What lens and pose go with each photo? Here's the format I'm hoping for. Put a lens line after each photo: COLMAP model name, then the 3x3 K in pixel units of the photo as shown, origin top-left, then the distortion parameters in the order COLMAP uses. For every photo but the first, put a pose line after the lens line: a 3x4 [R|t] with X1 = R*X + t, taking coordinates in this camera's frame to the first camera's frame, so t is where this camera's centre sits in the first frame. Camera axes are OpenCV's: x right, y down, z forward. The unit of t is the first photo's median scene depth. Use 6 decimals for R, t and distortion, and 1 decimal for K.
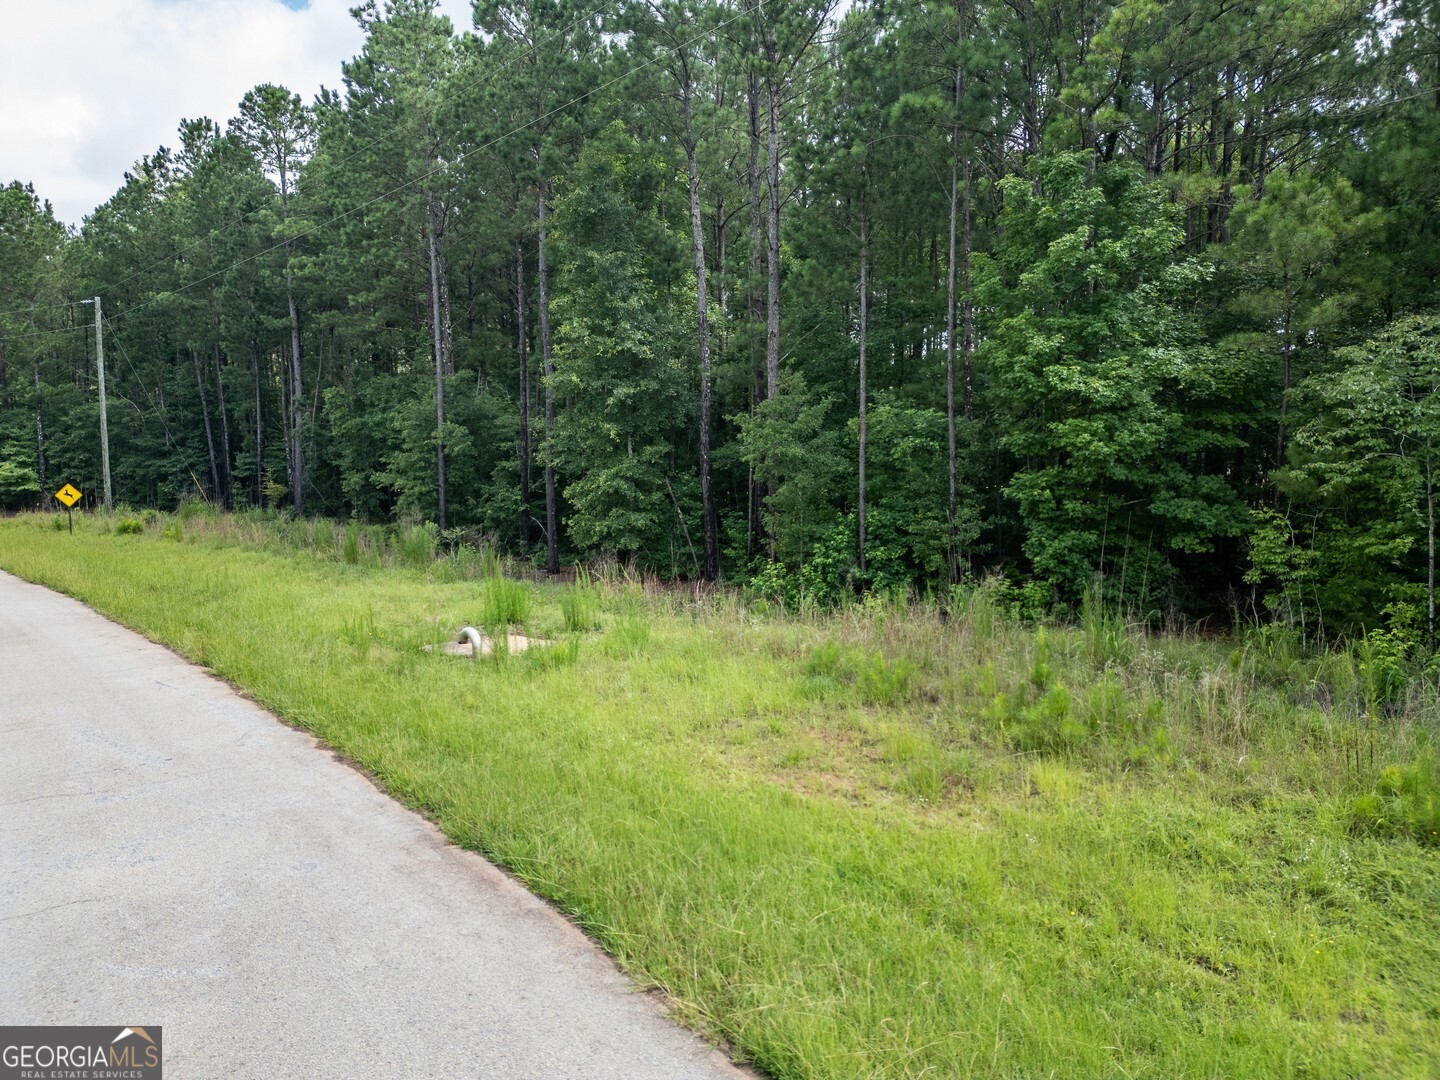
lens RADIAL K [[1014.0, 0, 713.9], [0, 1014.0, 544.8], [0, 0, 1]] dist [0.054863, -0.049719]
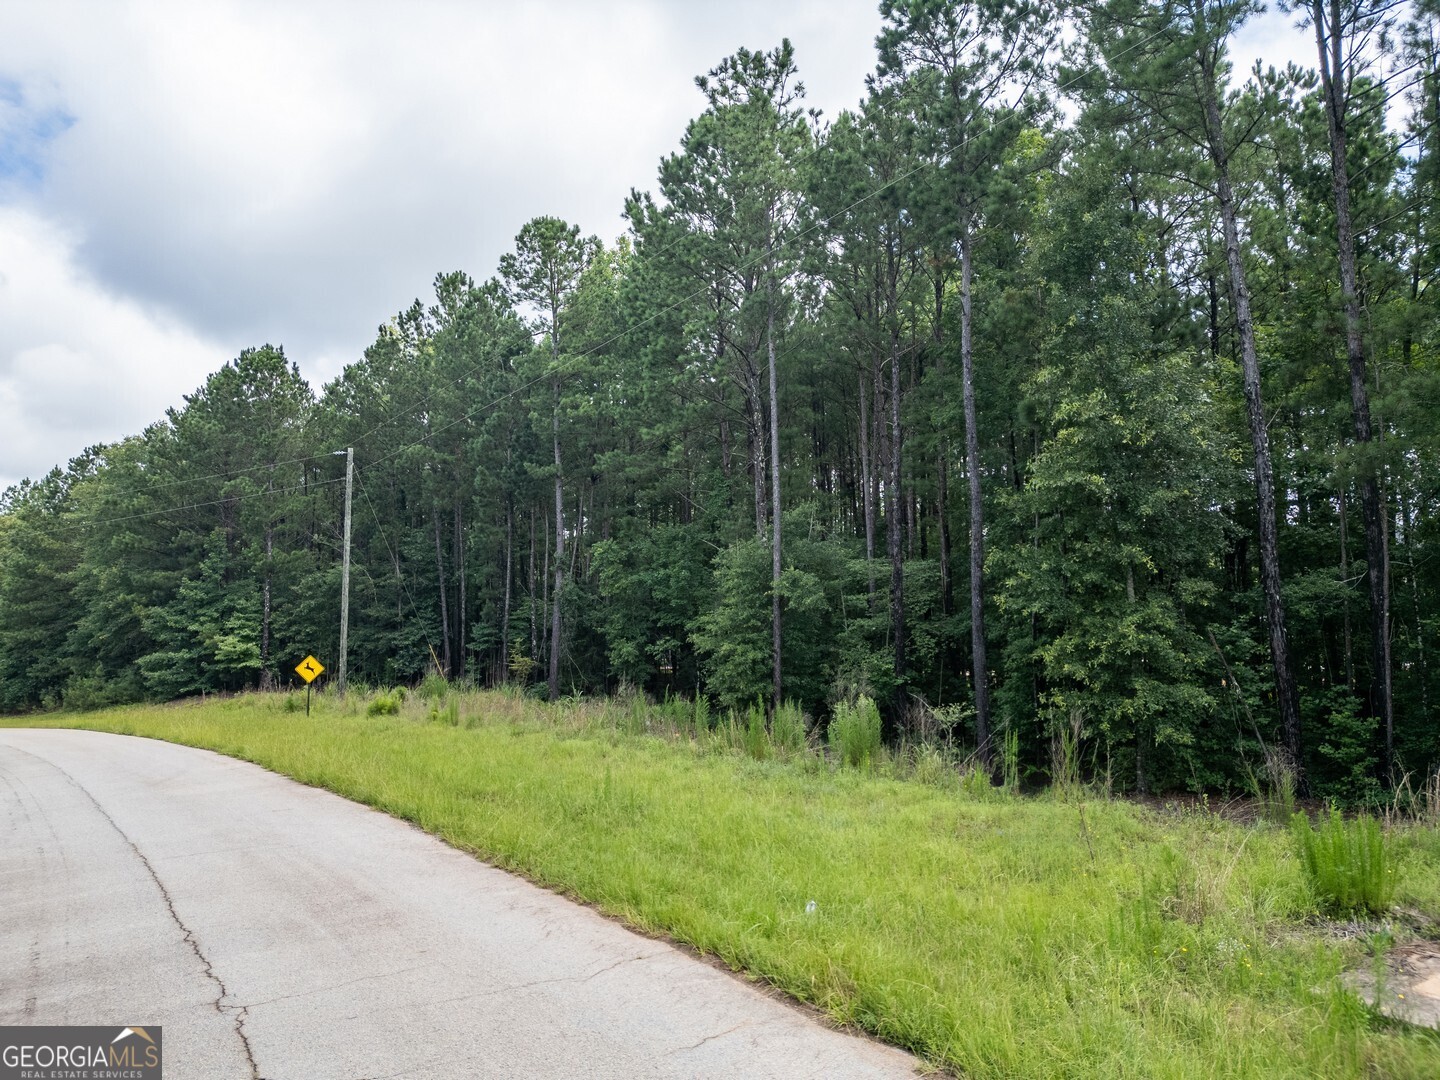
lens RADIAL K [[1014.0, 0, 726.4], [0, 1014.0, 540.7], [0, 0, 1]] dist [0.054863, -0.049719]
pose [[0.992271, -0.017687, -0.122822, -0.160492], [-0.005195, 0.983002, -0.183523, 0.000213], [0.123980, 0.182742, 0.975312, 0.180078]]
